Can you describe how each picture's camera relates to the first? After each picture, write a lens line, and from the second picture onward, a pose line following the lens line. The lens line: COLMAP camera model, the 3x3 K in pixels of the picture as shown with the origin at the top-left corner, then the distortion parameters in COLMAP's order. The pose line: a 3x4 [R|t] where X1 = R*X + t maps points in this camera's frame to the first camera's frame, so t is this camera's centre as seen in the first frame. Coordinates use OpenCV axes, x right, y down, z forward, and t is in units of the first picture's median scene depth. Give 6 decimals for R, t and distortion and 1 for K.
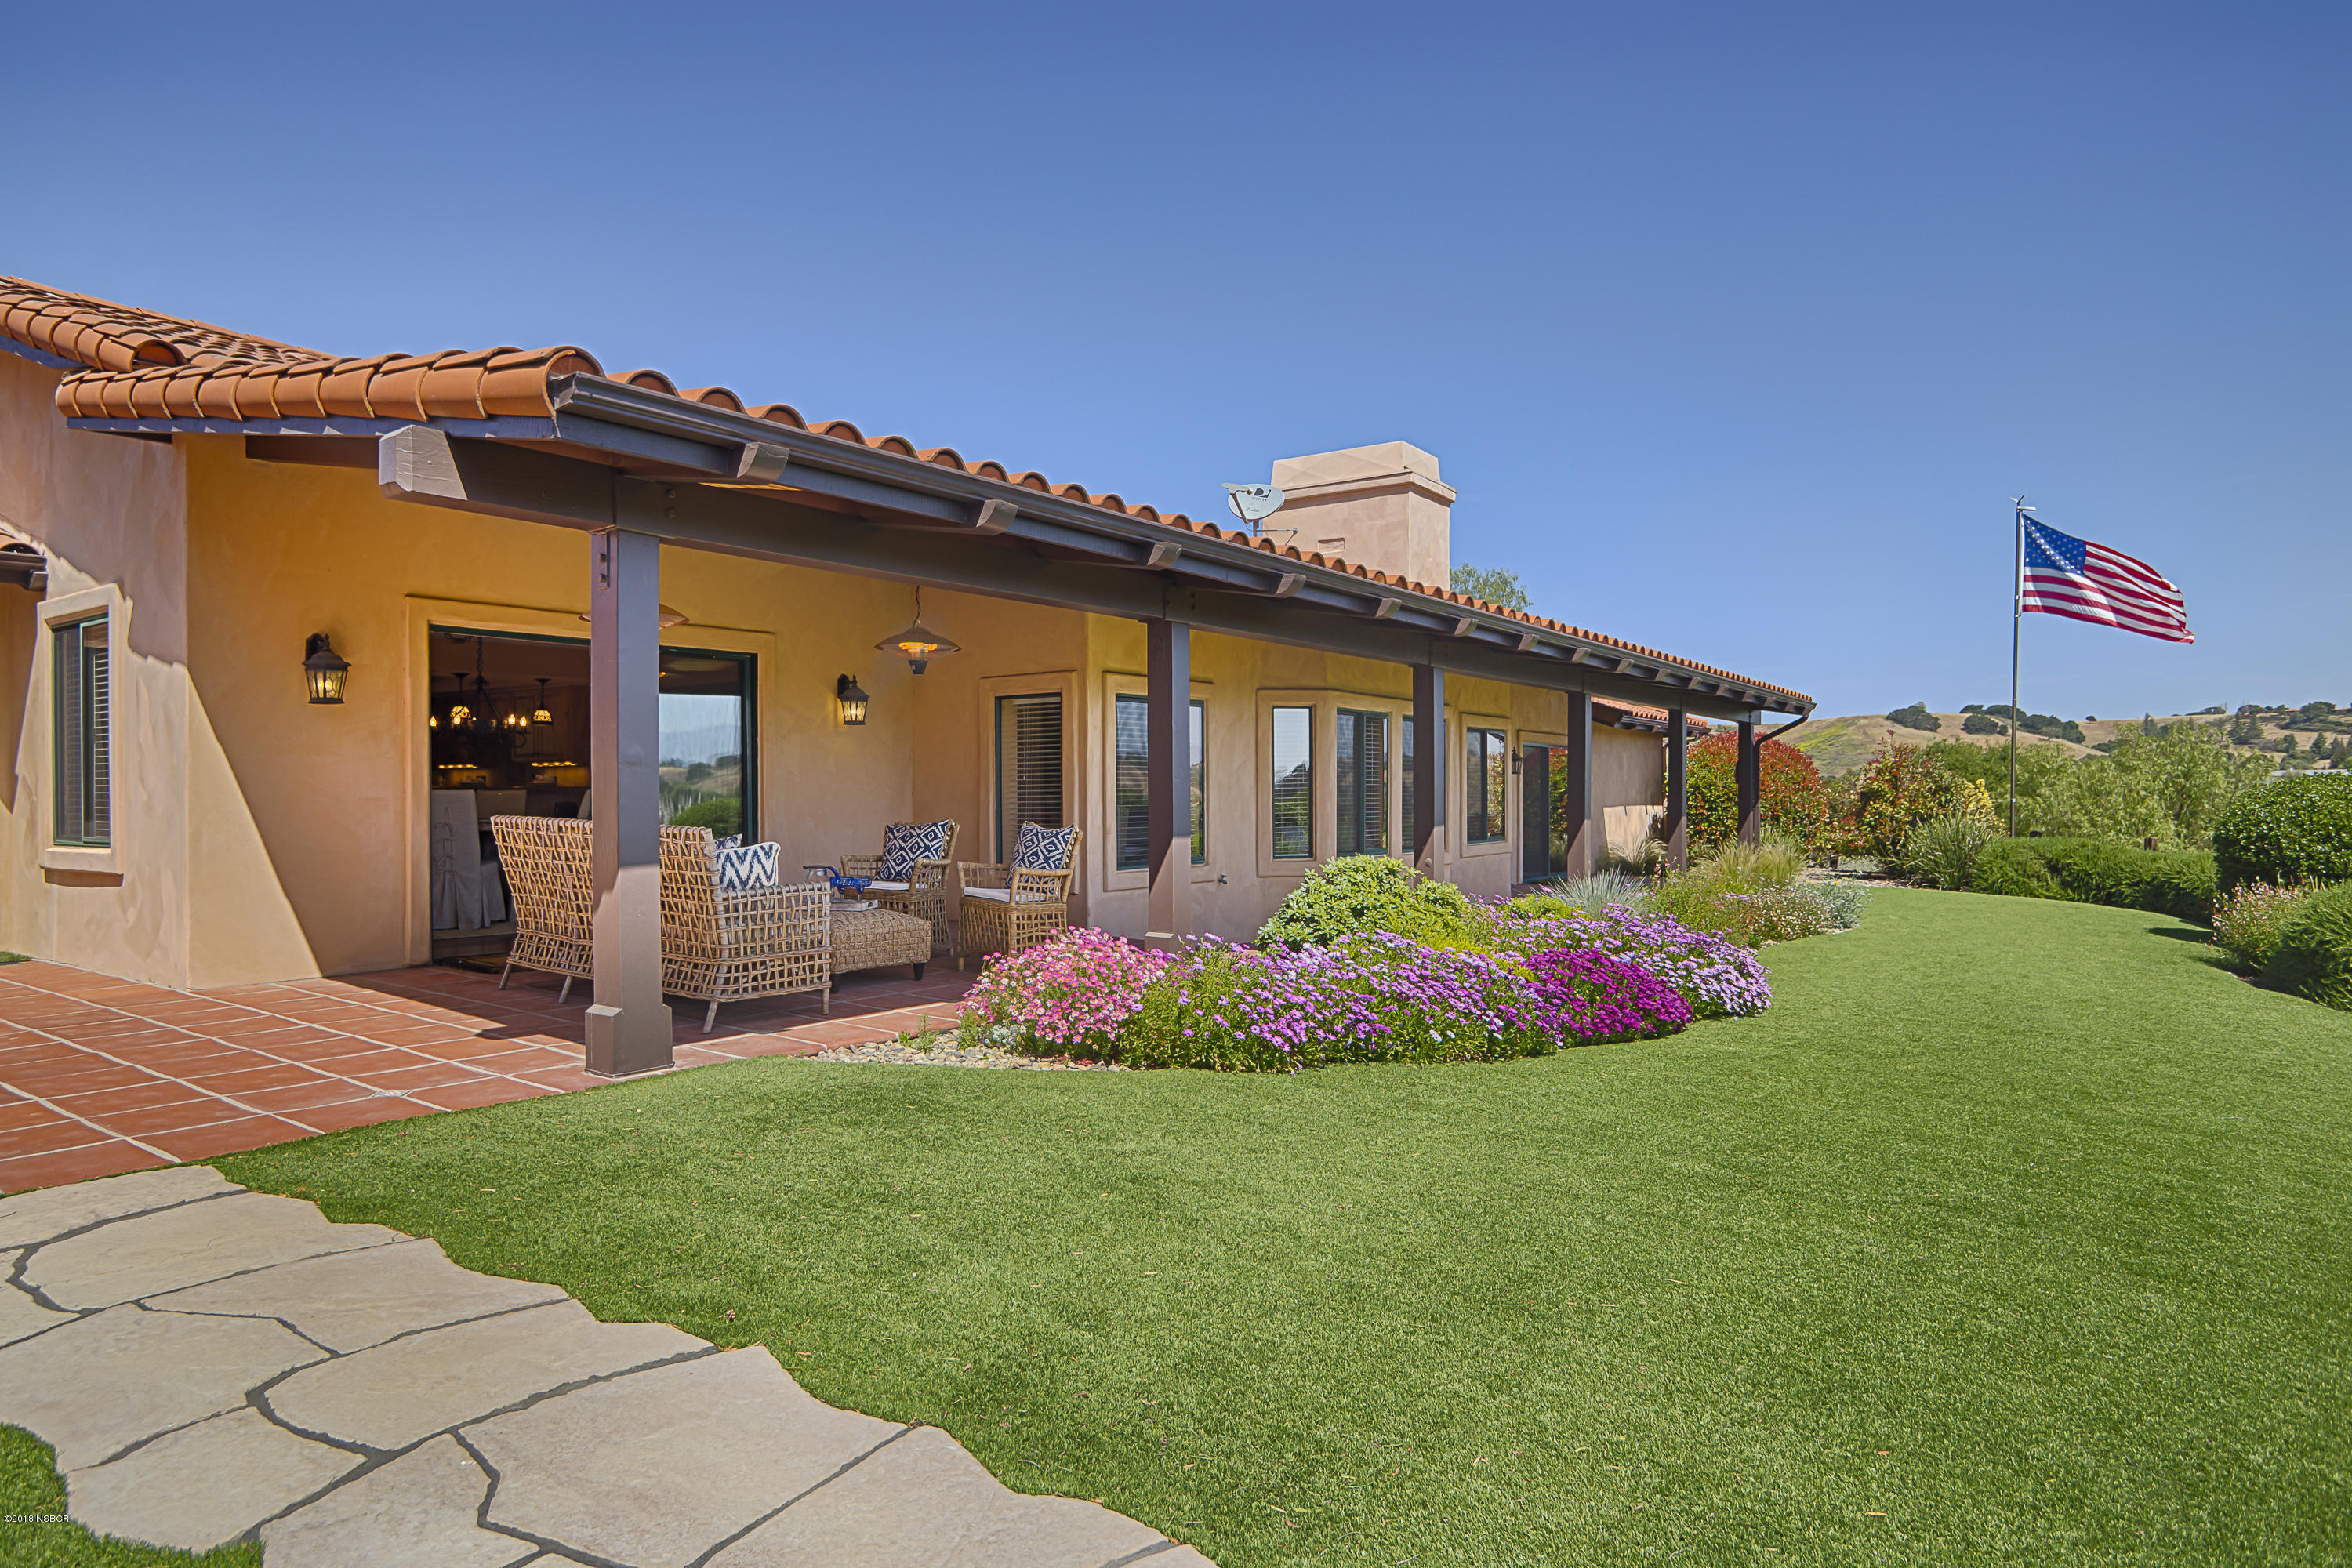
lens RADIAL K [[1341.2, 0, 1176.0], [0, 1341.2, 784.0], [0, 0, 1]] dist [-0.003653, -0.000806]
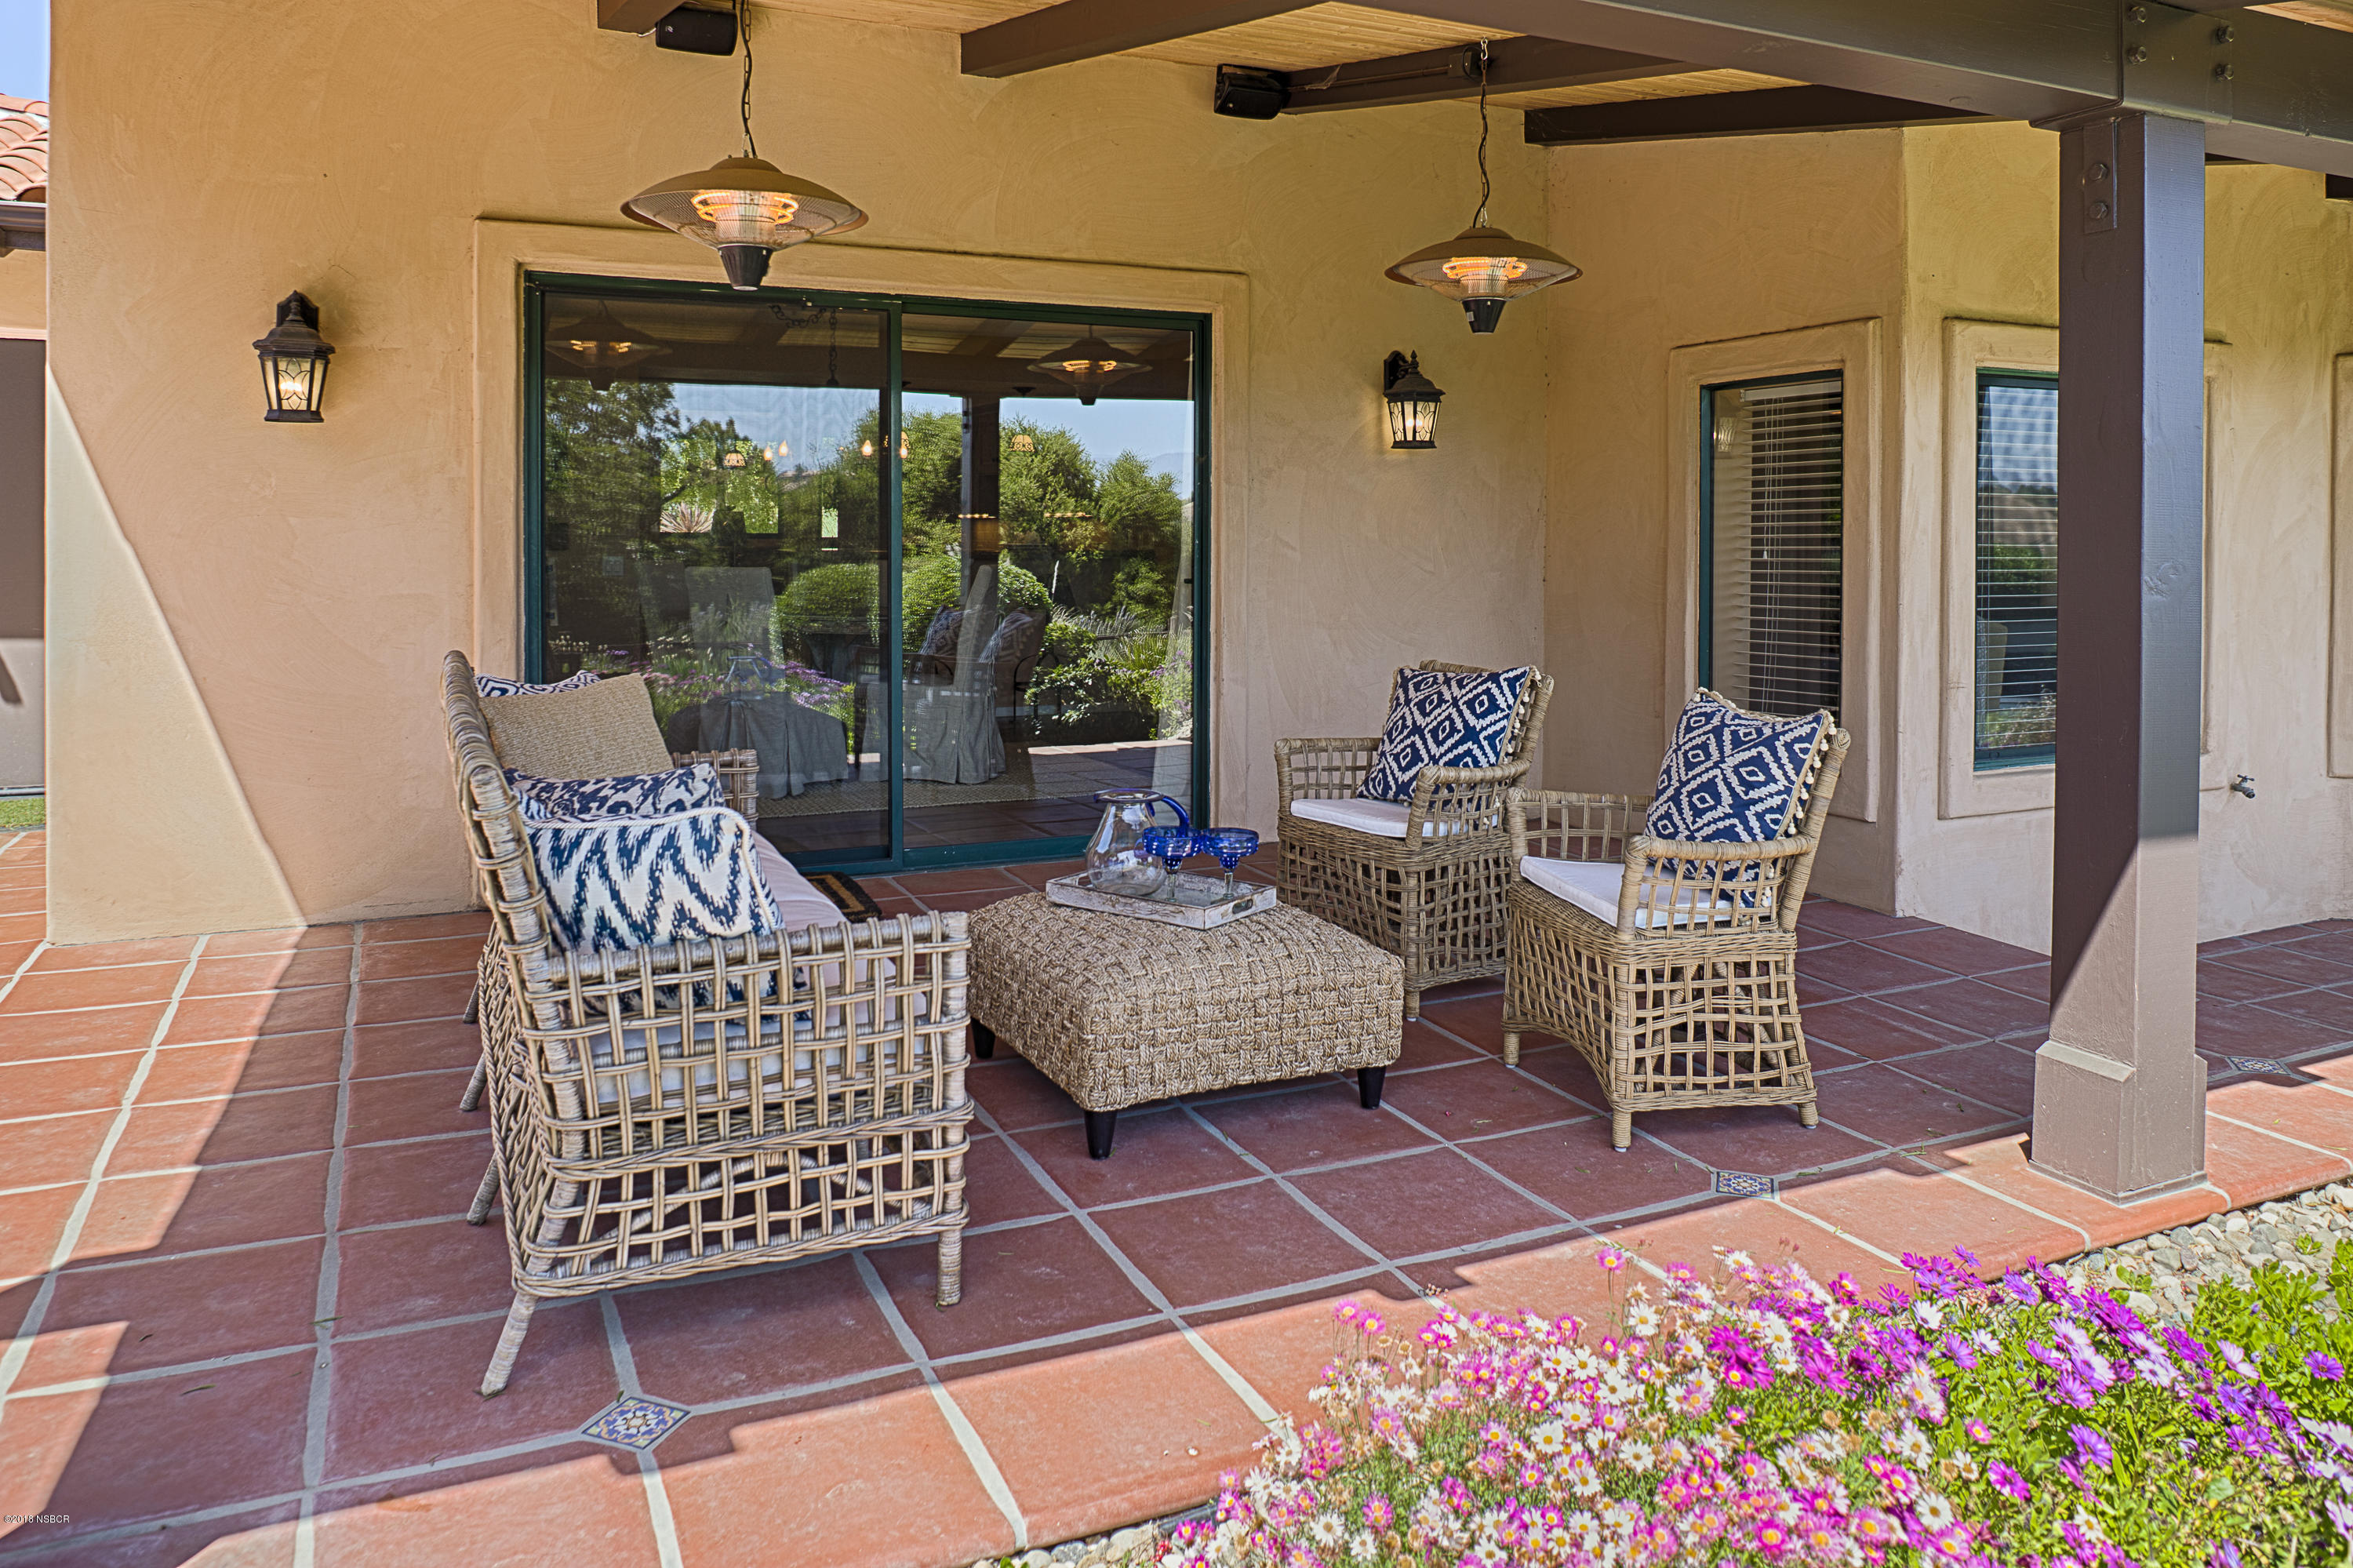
lens RADIAL K [[1620.1, 0, 1166.9], [0, 1620.1, 550.5], [0, 0, 1]] dist [-0.069817, 0.054703]
pose [[0.862459, 0.015235, -0.505898, -0.010901], [-0.007469, 0.999821, 0.017376, -0.019434], [0.506072, -0.011208, 0.862418, 0.539596]]
